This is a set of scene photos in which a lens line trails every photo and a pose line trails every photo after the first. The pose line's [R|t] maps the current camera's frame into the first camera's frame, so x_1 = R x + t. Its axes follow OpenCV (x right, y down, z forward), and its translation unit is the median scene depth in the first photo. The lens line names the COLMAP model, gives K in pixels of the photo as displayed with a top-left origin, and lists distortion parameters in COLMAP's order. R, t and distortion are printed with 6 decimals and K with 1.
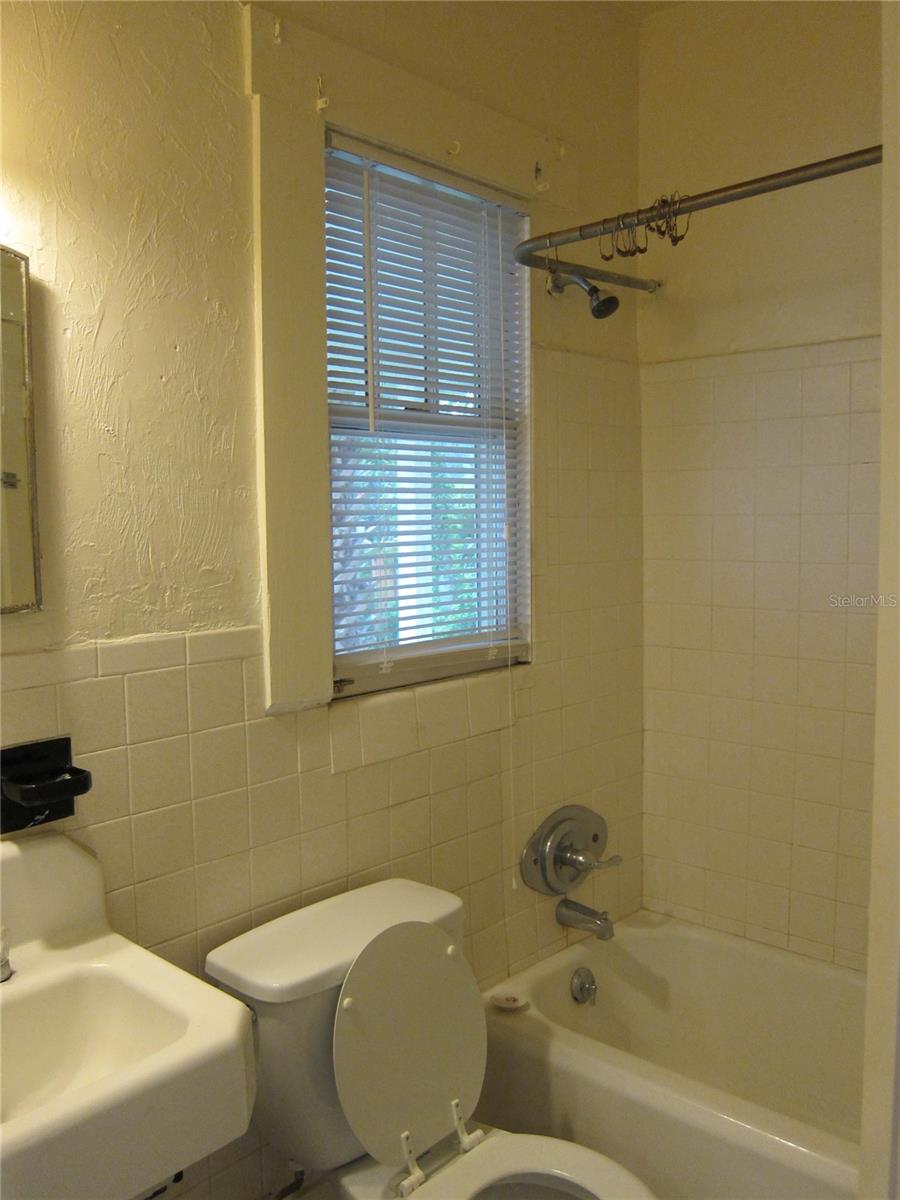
lens RADIAL K [[999.5, 0, 449.4], [0, 999.5, 604.1], [0, 0, 1]] dist [-0.055695, 0.007147]
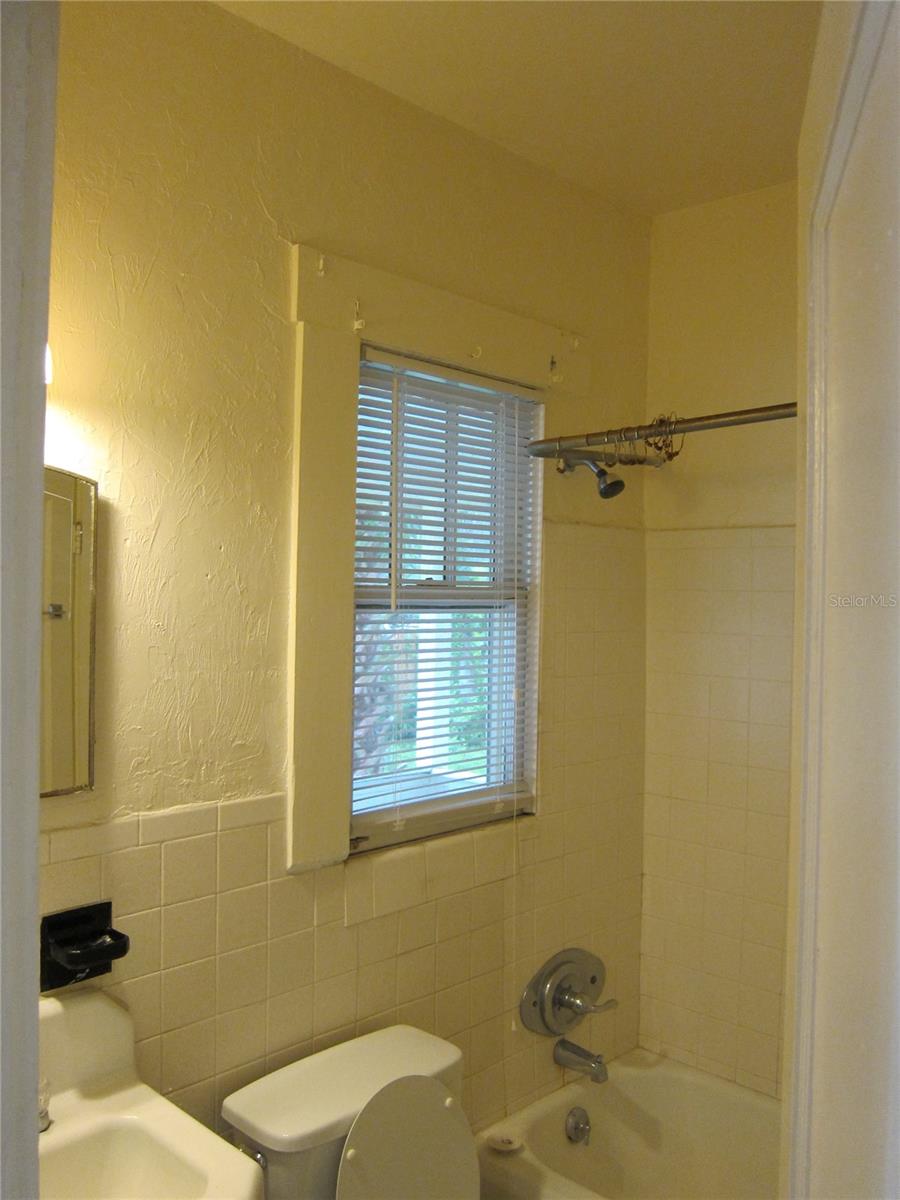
lens RADIAL K [[999.5, 0, 449.4], [0, 999.5, 604.1], [0, 0, 1]] dist [-0.055695, 0.007147]
pose [[0.999279, 0.030088, -0.023138, 0.009890], [-0.031799, 0.996480, -0.077564, -0.100739], [0.020723, 0.078244, 0.996719, -0.101130]]
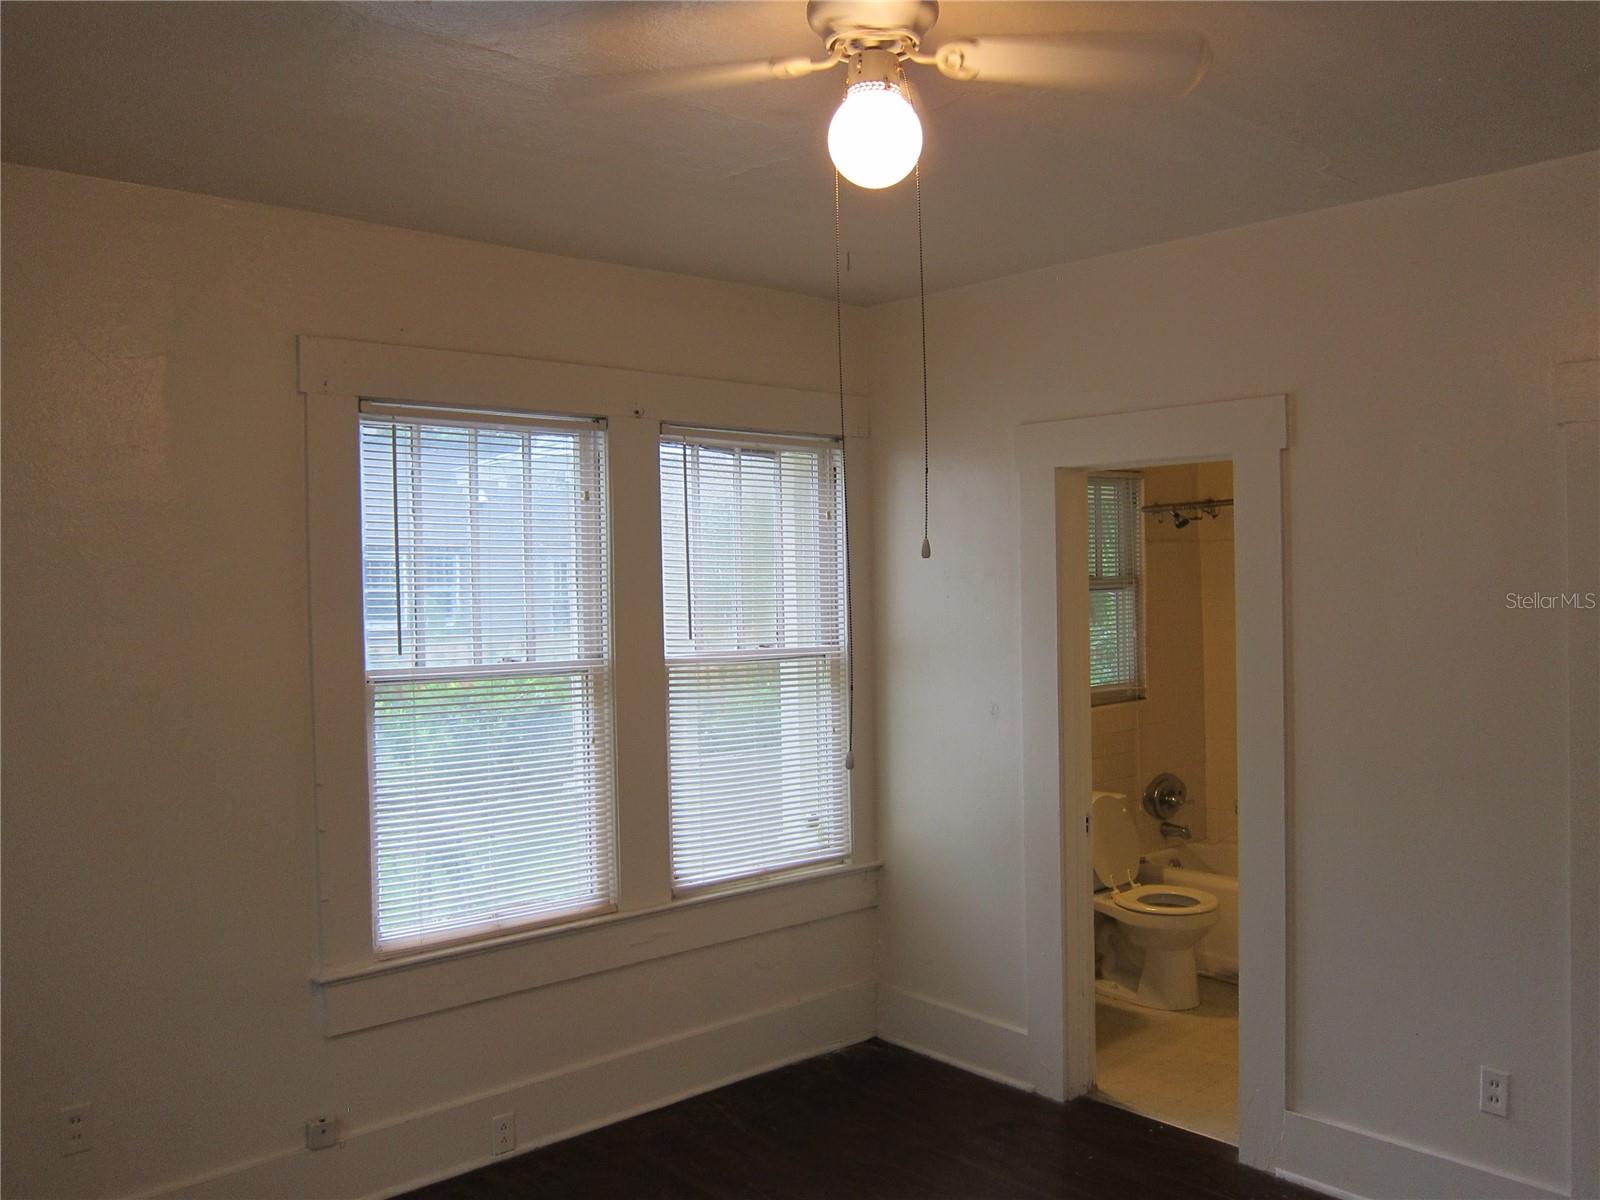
lens RADIAL K [[1332.6, 0, 800.0], [0, 1332.6, 600.0], [0, 0, 1]] dist [-0.055695, 0.007147]
pose [[0.994298, -0.005917, -0.106470, -0.411913], [-0.001025, 0.997883, -0.065033, 0.046238], [0.106629, 0.064771, 0.992187, -2.185729]]
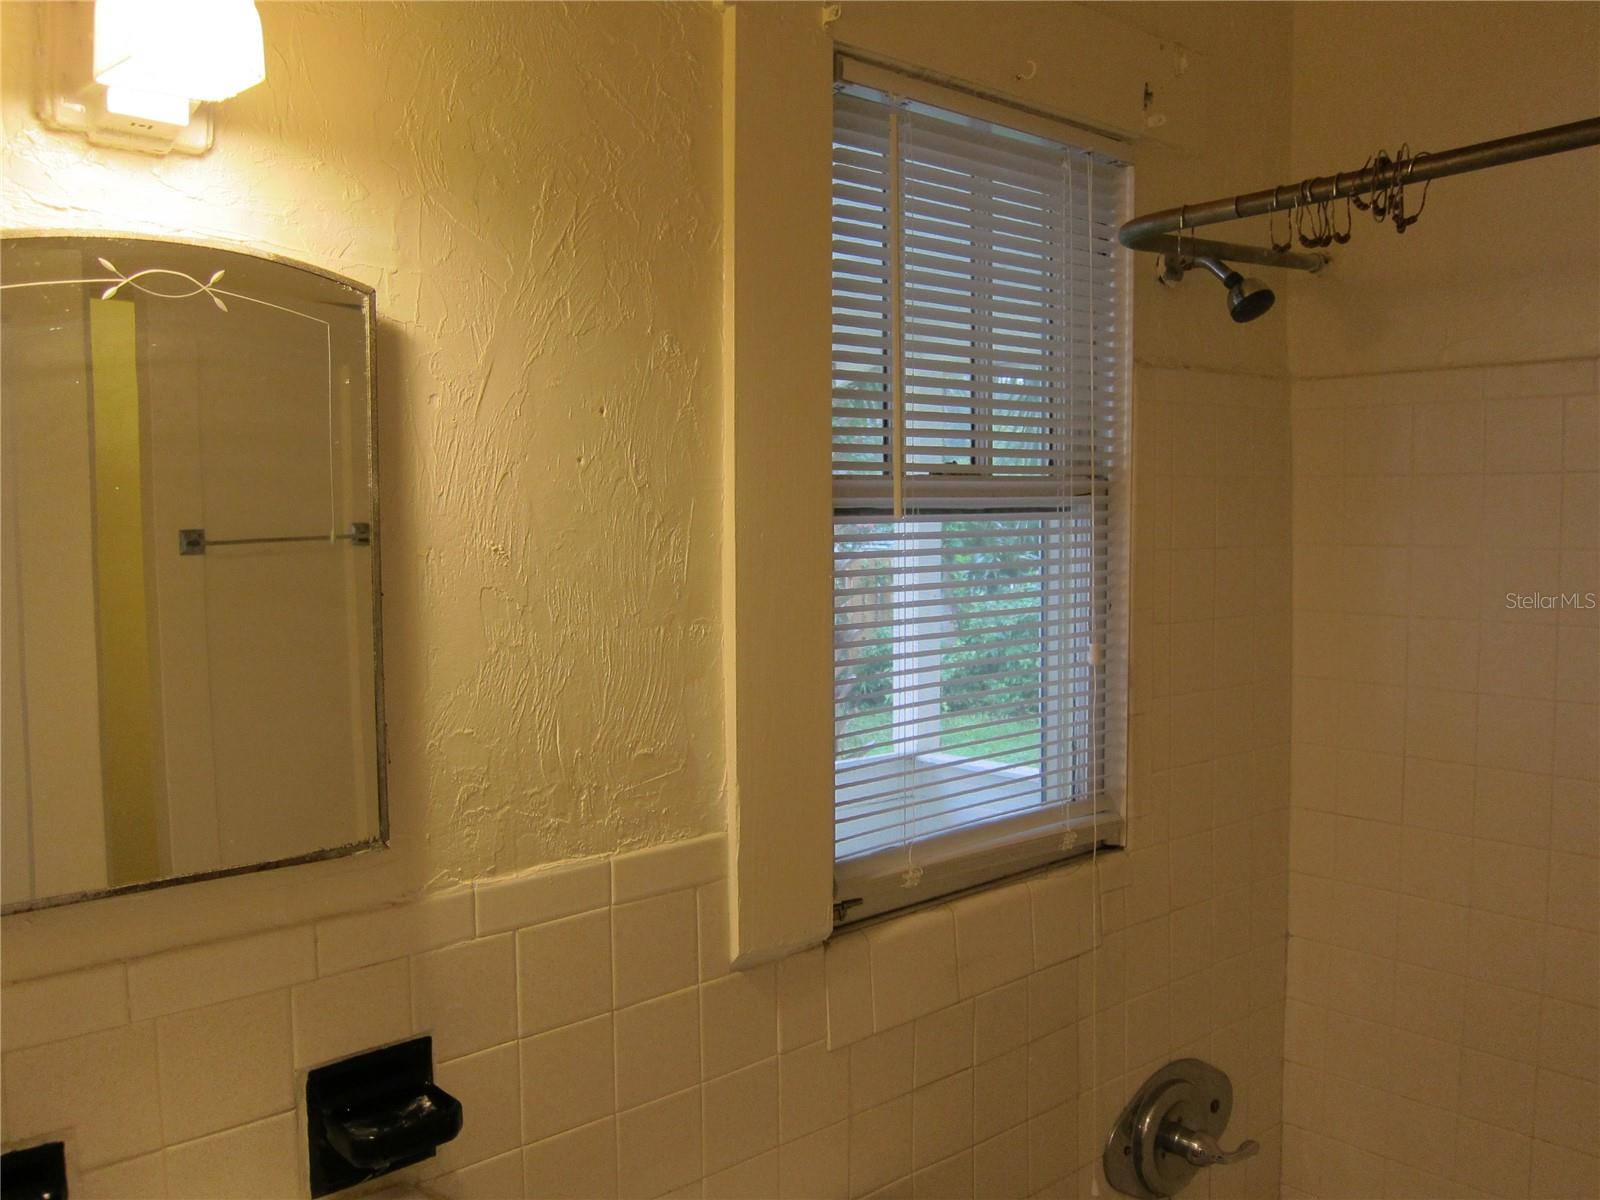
lens RADIAL K [[1332.6, 0, 800.0], [0, 1332.6, 600.0], [0, 0, 1]] dist [-0.055695, 0.007147]
pose [[0.994174, 0.013545, -0.106931, -0.049528], [-0.015268, 0.999766, -0.015314, -0.109866], [0.106699, 0.016857, 0.994148, 0.146564]]
